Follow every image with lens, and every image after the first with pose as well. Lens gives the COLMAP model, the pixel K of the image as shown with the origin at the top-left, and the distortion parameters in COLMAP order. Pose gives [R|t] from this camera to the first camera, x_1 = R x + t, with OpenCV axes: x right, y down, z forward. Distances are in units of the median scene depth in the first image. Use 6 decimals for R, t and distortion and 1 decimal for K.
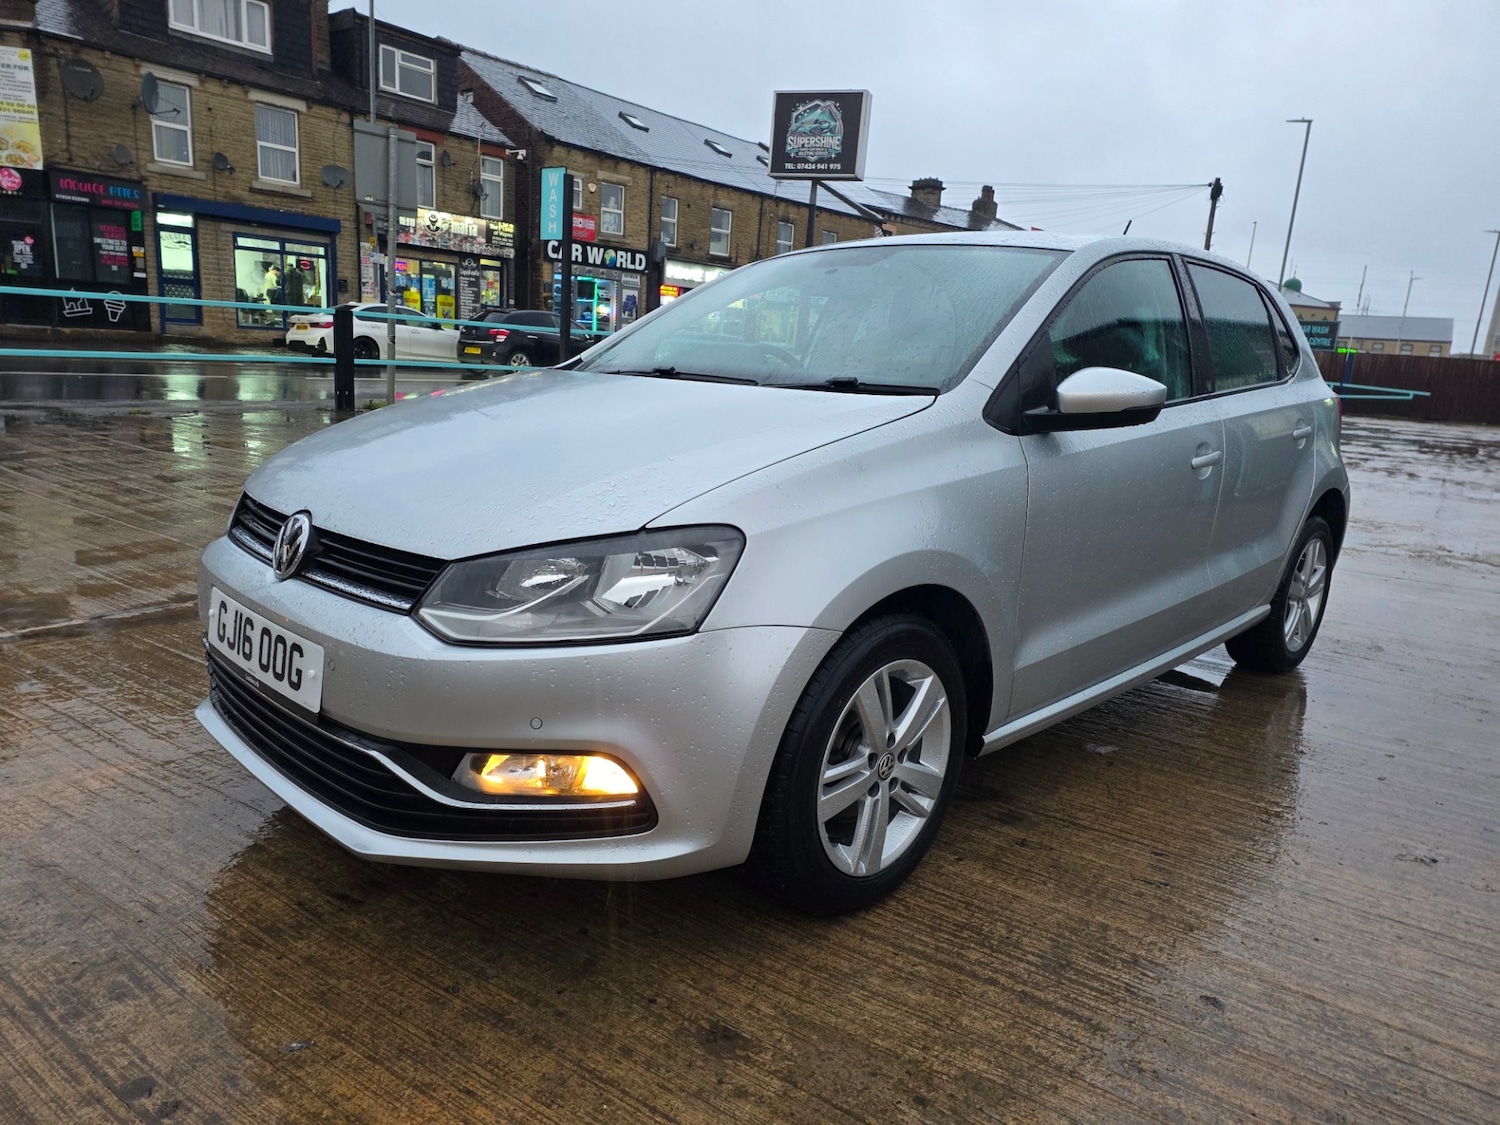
lens RADIAL K [[986.2, 0, 750.0], [0, 986.2, 562.5], [0, 0, 1]] dist [0.056086, -0.034315]
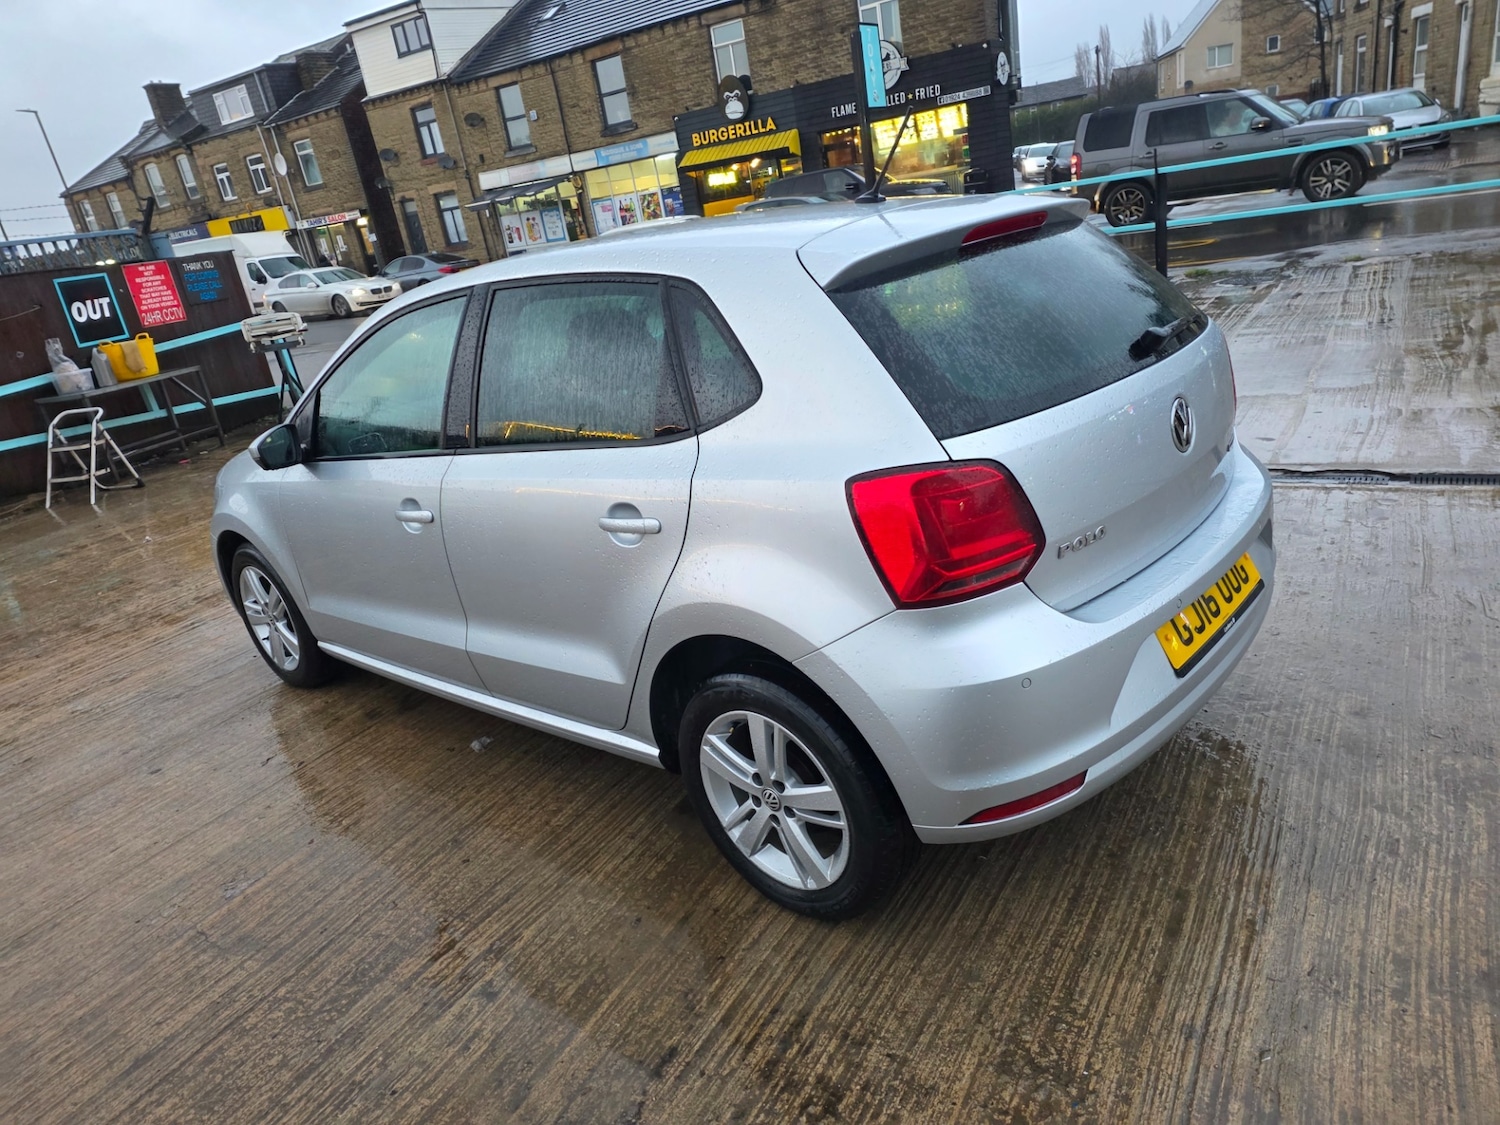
lens RADIAL K [[986.8, 0, 751.0], [0, 986.8, 575.1], [0, 0, 1]] dist [0.057853, -0.036127]
pose [[0.047629, 0.283716, -0.957725, 0.187506], [-0.057404, 0.958006, 0.280945, -0.044886], [0.997214, 0.041596, 0.061915, 0.165467]]
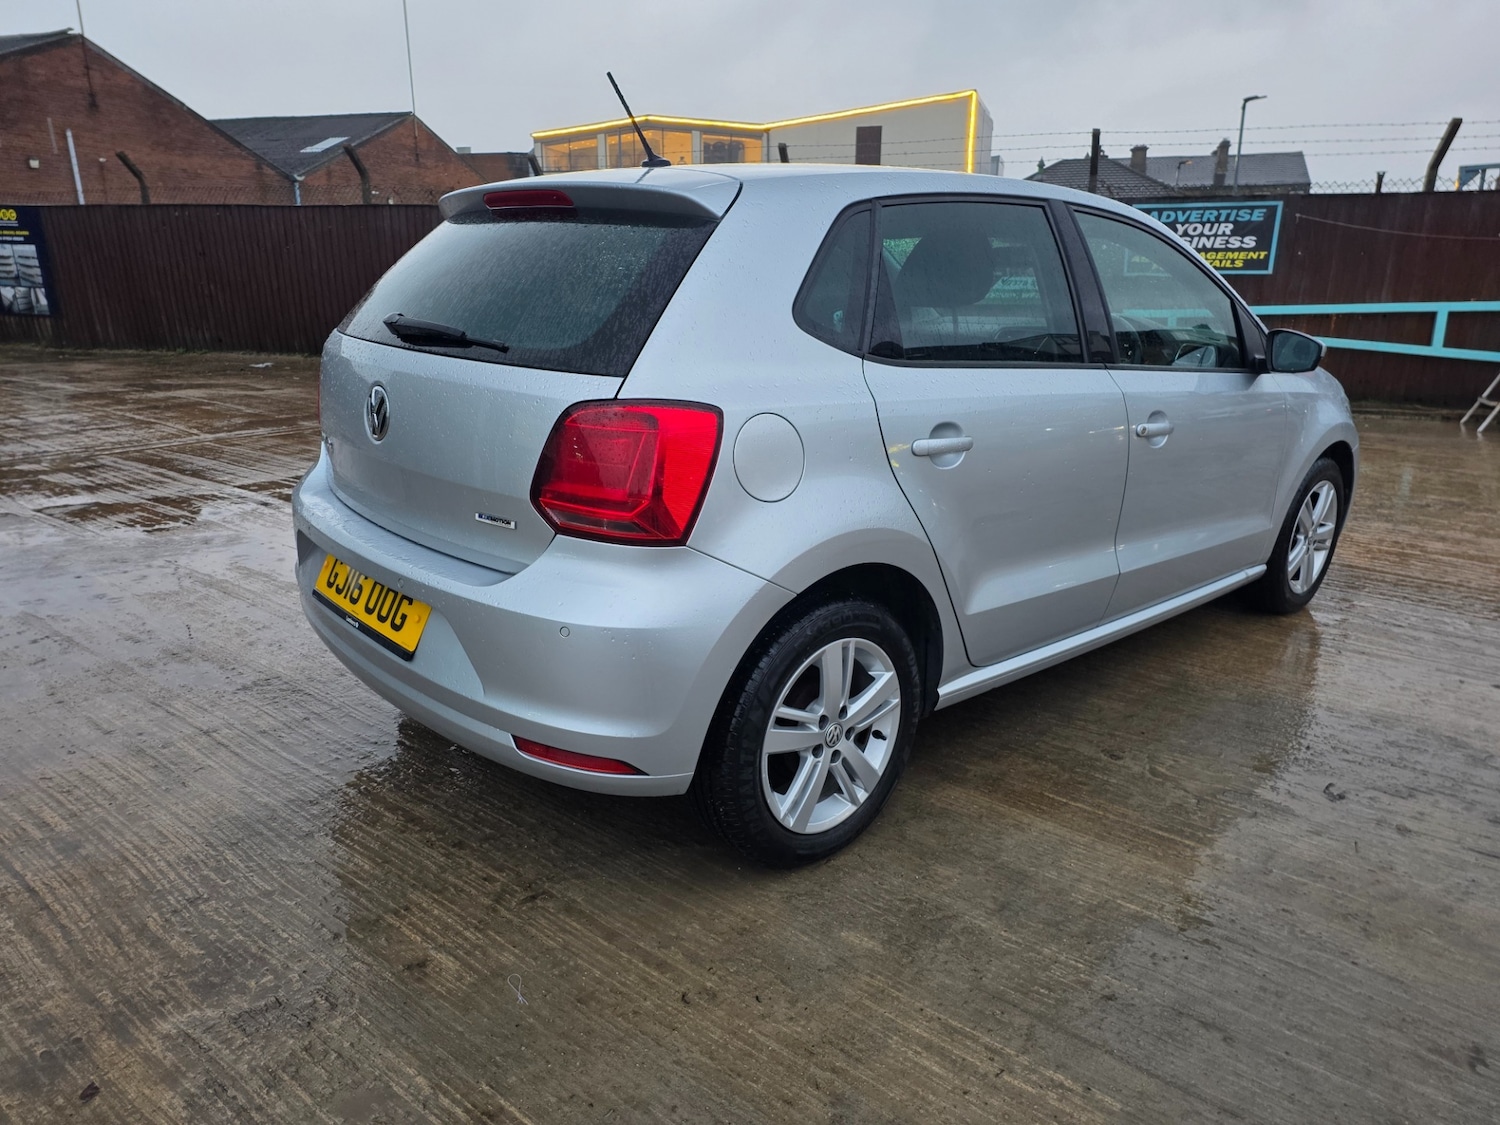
lens RADIAL K [[986.8, 0, 751.0], [0, 986.8, 575.1], [0, 0, 1]] dist [0.057853, -0.036127]
pose [[-0.995676, -0.086217, 0.034588, 0.048868], [-0.057817, 0.866566, 0.495701, -0.070784], [-0.072711, 0.491558, -0.867804, 0.304354]]
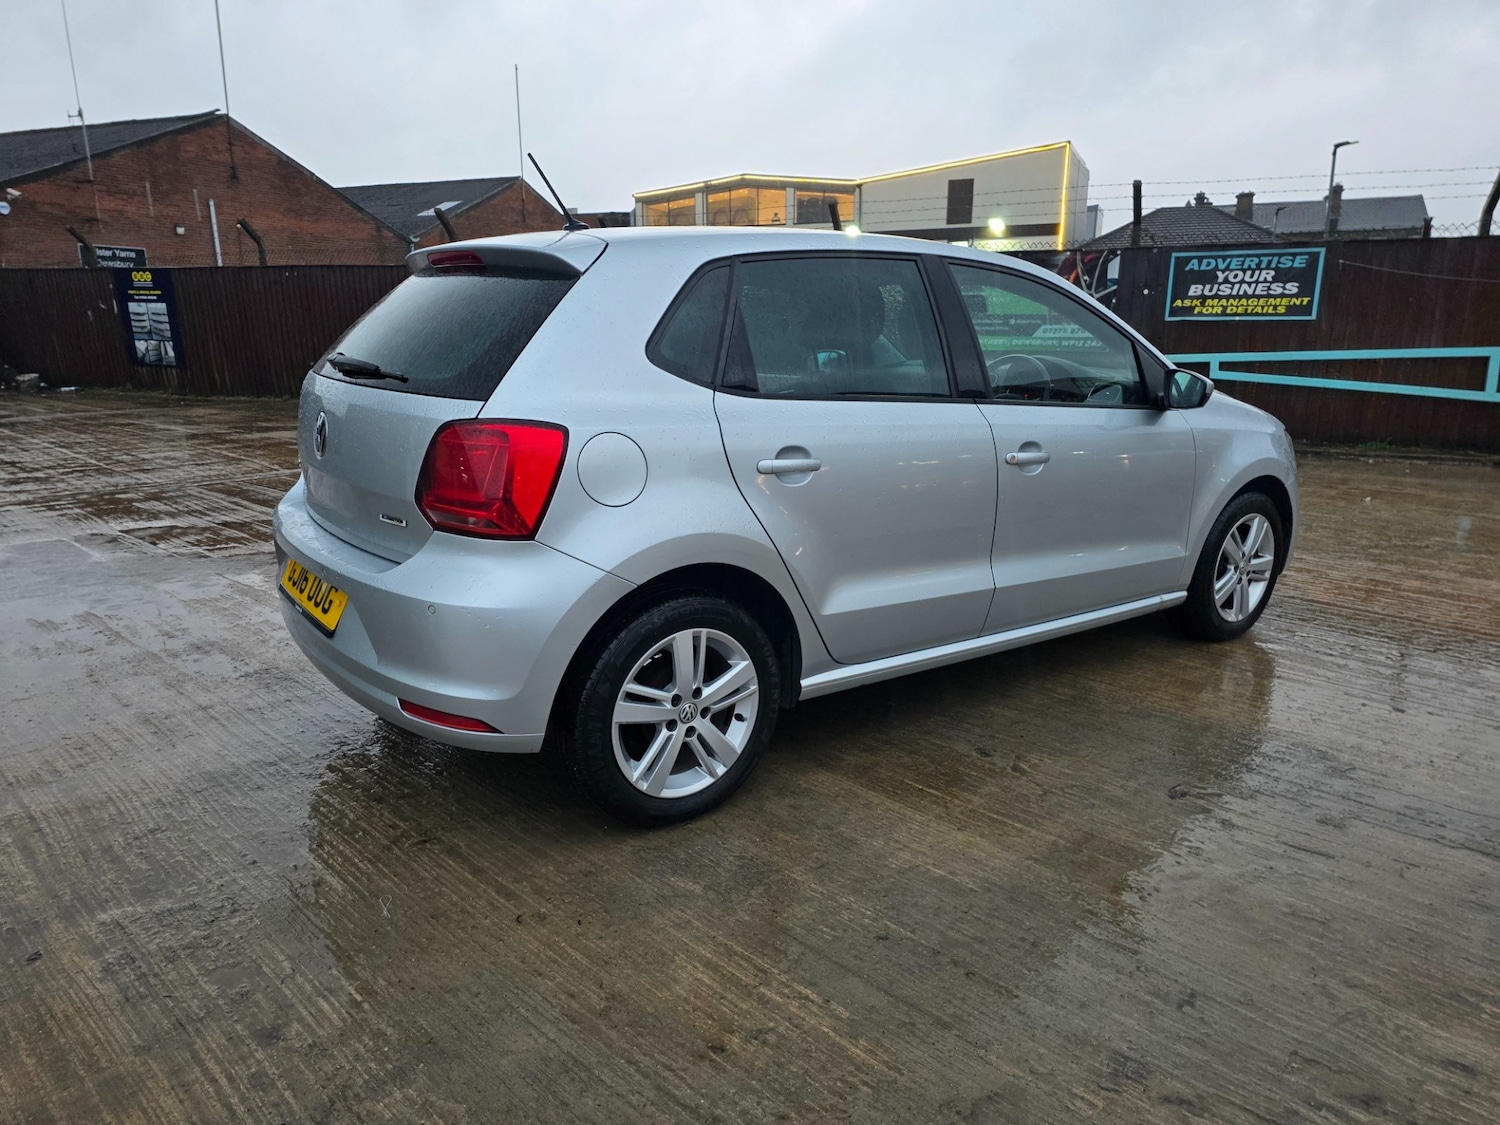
lens RADIAL K [[986.8, 0, 751.0], [0, 986.8, 575.1], [0, 0, 1]] dist [0.057853, -0.036127]
pose [[-0.985582, -0.102187, 0.134853, 0.021894], [-0.029345, 0.888179, 0.458560, -0.075076], [-0.166632, 0.447991, -0.878372, 0.317635]]
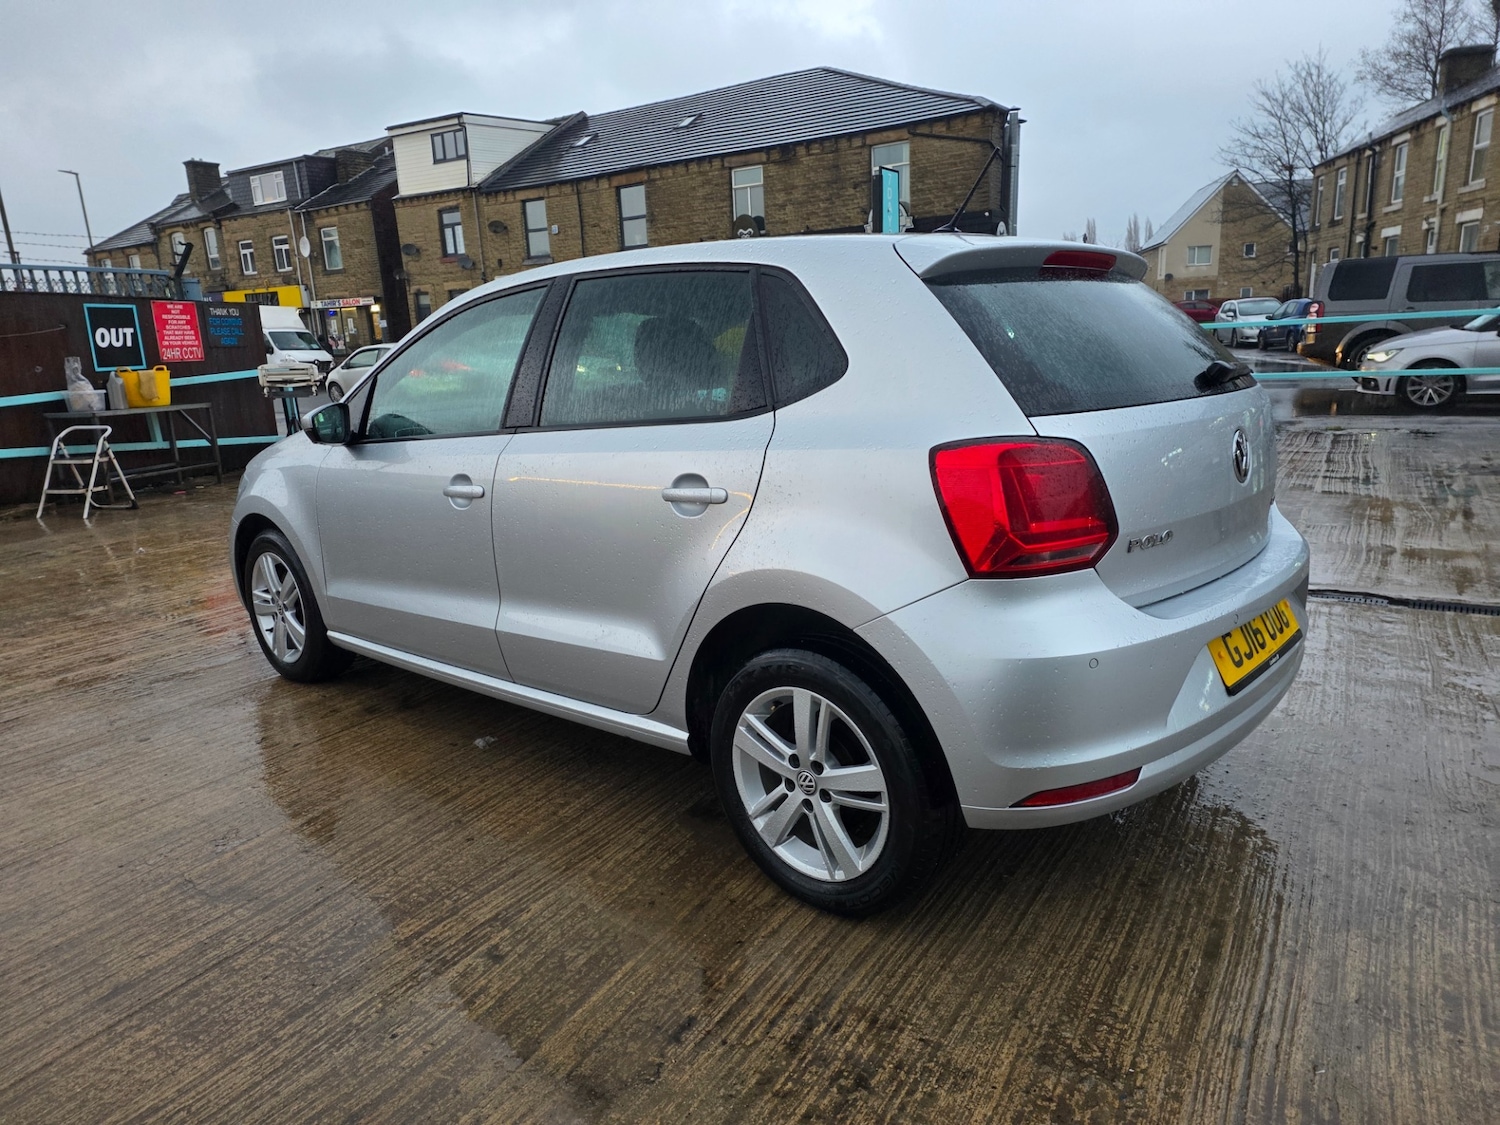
lens RADIAL K [[982.6, 0, 732.3], [0, 982.6, 581.6], [0, 0, 1]] dist [0.068257, -0.044994]
pose [[0.042475, 0.174362, -0.983765, 0.191164], [-0.168558, 0.971790, 0.164962, -0.029385], [0.984776, 0.158814, 0.070667, 0.157033]]
